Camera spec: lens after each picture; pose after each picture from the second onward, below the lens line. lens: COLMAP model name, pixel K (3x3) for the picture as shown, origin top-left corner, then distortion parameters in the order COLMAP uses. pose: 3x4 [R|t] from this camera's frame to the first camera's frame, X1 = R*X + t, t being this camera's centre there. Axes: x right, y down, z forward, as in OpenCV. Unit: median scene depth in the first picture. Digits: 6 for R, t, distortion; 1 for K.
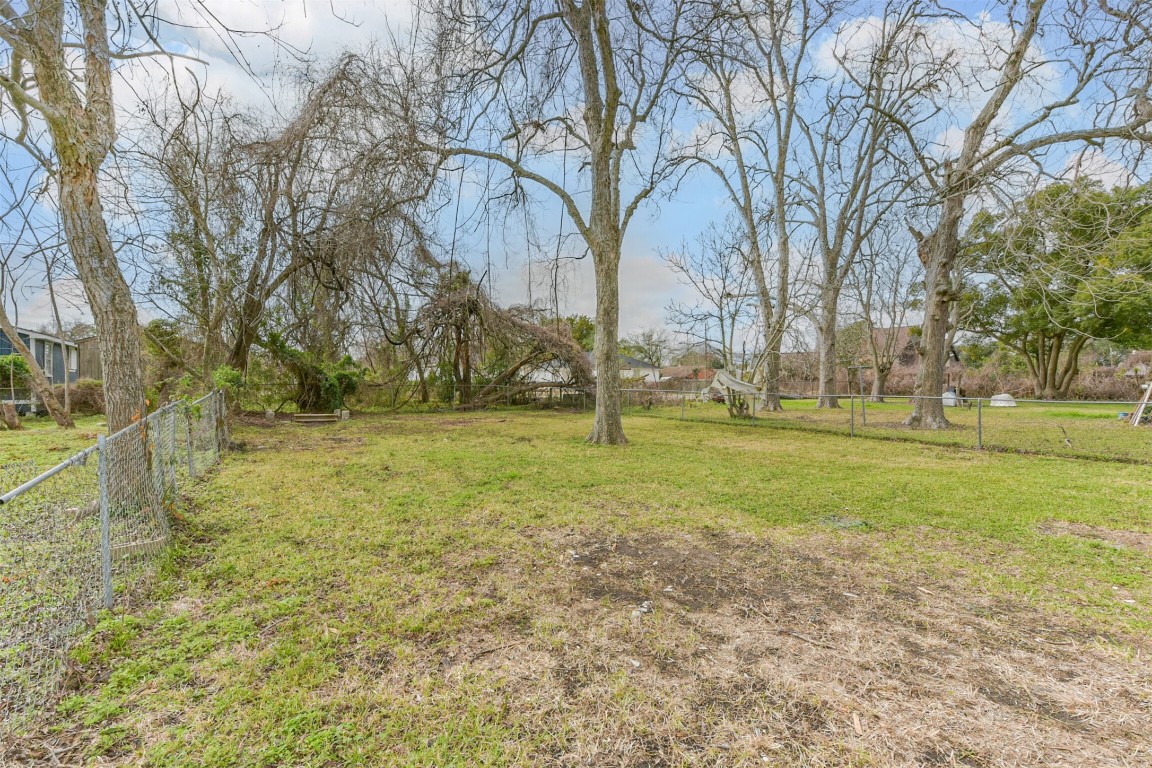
lens RADIAL K [[566.2, 0, 574.9], [0, 566.2, 382.7], [0, 0, 1]] dist [0.001279, 0.000501]
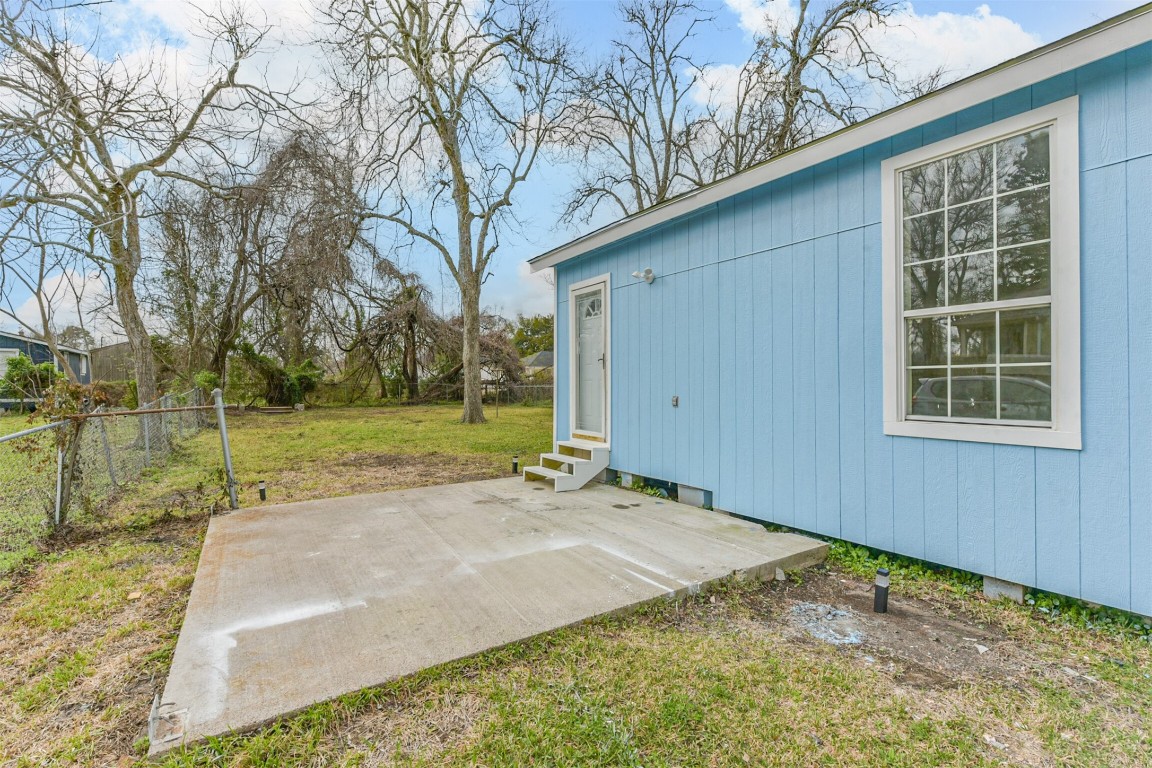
lens RADIAL K [[575.7, 0, 567.0], [0, 575.7, 380.9], [0, 0, 1]] dist [0.003234, 0.000166]
pose [[0.999946, -0.008323, -0.006219, 0.190035], [0.008326, 0.999965, 0.000406, 0.001060], [0.006216, -0.000458, 0.999981, -0.277701]]
